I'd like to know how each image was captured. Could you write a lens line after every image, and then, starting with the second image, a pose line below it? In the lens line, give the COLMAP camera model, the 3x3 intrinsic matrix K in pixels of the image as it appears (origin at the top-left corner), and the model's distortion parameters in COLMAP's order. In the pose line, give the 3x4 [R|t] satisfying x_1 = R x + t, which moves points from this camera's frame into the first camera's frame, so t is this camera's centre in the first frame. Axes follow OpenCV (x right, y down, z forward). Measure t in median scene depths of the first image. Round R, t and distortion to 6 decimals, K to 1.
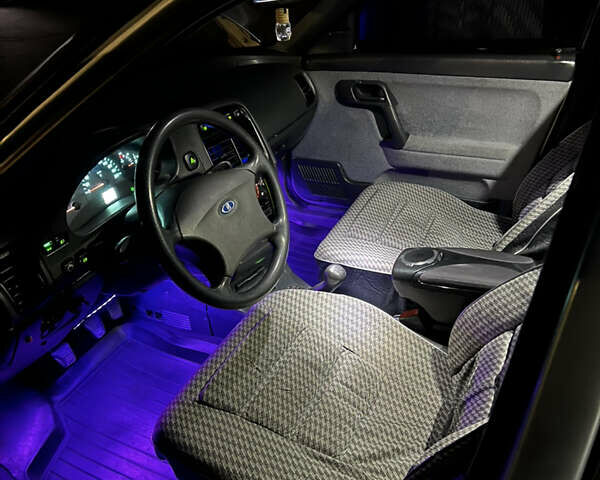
lens RADIAL K [[589.7, 0, 303.3], [0, 589.7, 241.7], [0, 0, 1]] dist [0.089264, -0.174956]
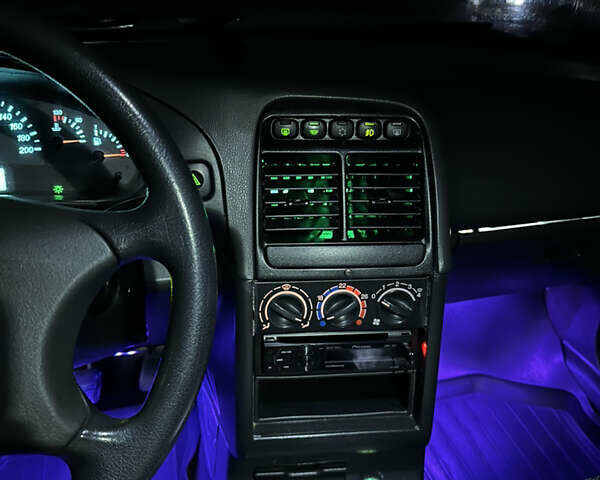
lens RADIAL K [[597.2, 0, 324.0], [0, 597.2, 254.6], [0, 0, 1]] dist [0.005099, -0.096437]
pose [[0.684789, 0.389304, -0.616042, 0.177258], [-0.429427, 0.898557, 0.090488, -0.173385], [0.588776, 0.202580, 0.782499, 0.738922]]
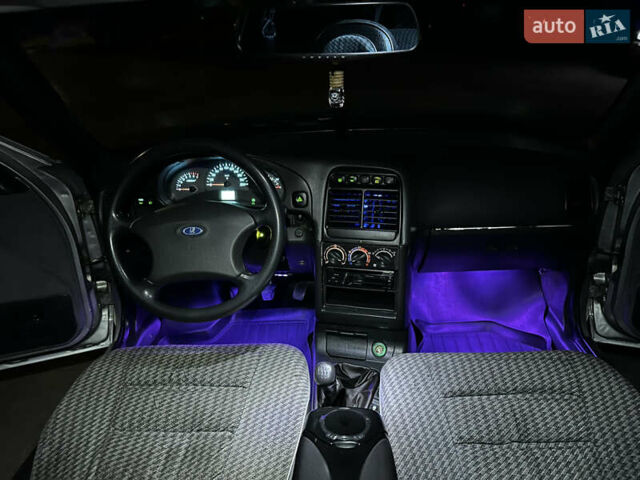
lens RADIAL K [[448.9, 0, 328.4], [0, 448.9, 240.4], [0, 0, 1]] dist [0.105586, -0.179109]
pose [[0.393919, 0.421665, -0.816717, 0.561770], [-0.444619, 0.865100, 0.232197, -0.295767], [0.804451, 0.271661, 0.528260, 0.636350]]
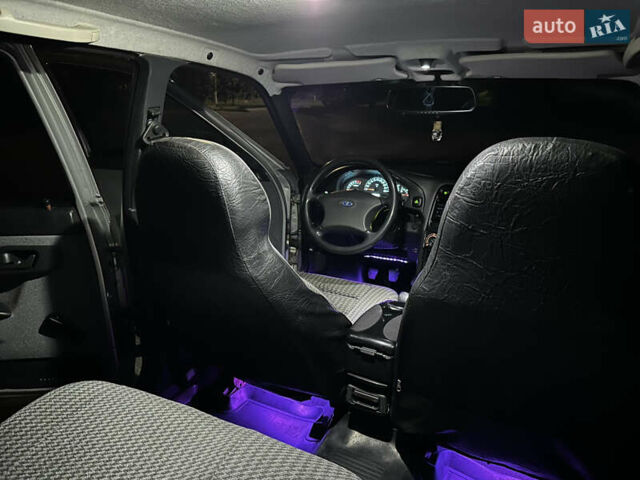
lens RADIAL K [[453.7, 0, 320.0], [0, 453.7, 240.0], [0, 0, 1]] dist [0.121971, -0.150229]
pose [[-0.043903, 0.330713, -0.942710, 1.141241], [-0.500445, 0.809412, 0.307257, -0.321761], [0.864654, 0.485264, 0.129968, 0.652064]]
